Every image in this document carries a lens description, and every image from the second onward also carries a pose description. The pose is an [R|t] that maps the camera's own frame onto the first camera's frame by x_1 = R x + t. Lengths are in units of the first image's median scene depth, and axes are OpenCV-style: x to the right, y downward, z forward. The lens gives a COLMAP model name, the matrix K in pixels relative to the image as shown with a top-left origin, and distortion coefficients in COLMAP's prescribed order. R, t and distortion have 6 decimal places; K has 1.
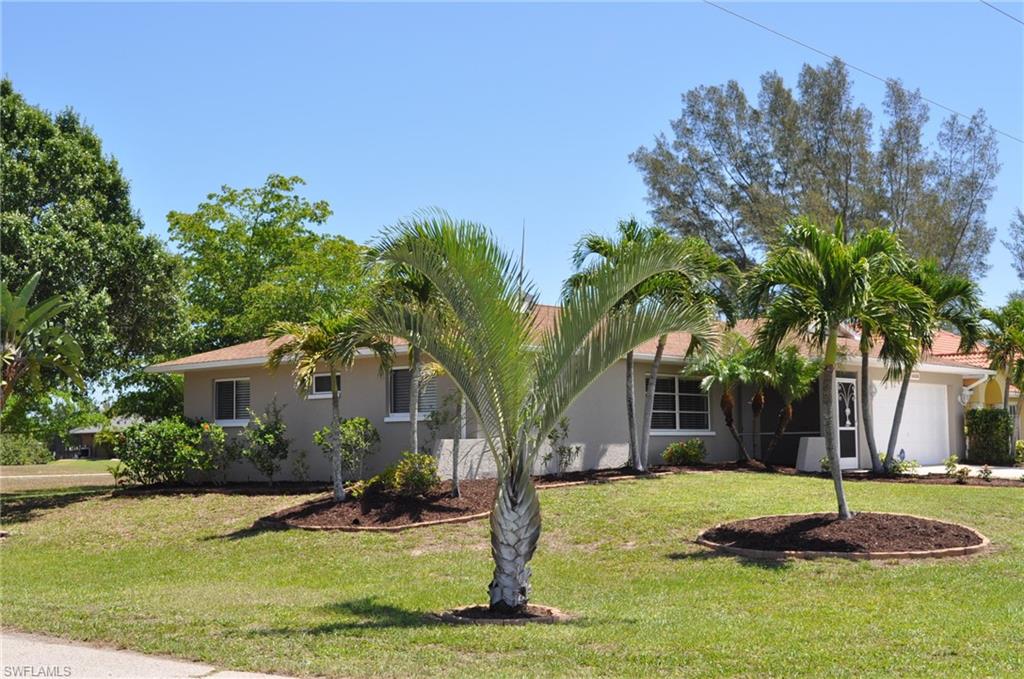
lens RADIAL K [[1376.5, 0, 508.0], [0, 1376.5, 332.1], [0, 0, 1]] dist [-0.061438, 0.000000]
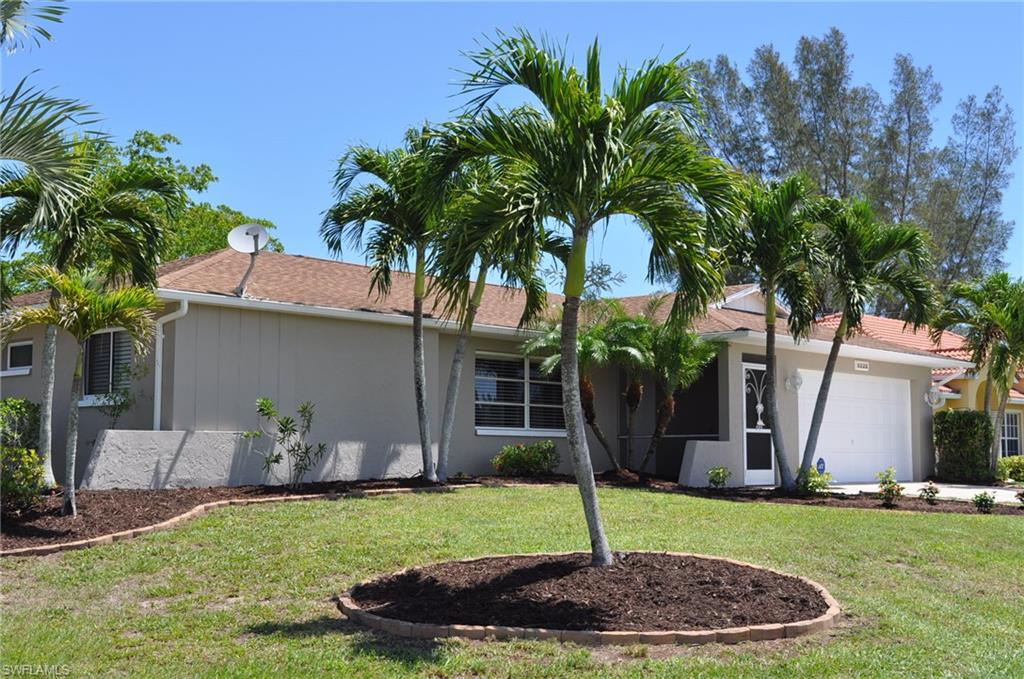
lens RADIAL K [[1376.5, 0, 516.0], [0, 1376.5, 347.2], [0, 0, 1]] dist [-0.061438, 0.000000]
pose [[0.999667, 0.011962, -0.022877, 0.133869], [-0.011973, 0.999928, -0.000385, 0.026960], [0.022871, 0.000659, 0.999738, 0.251186]]
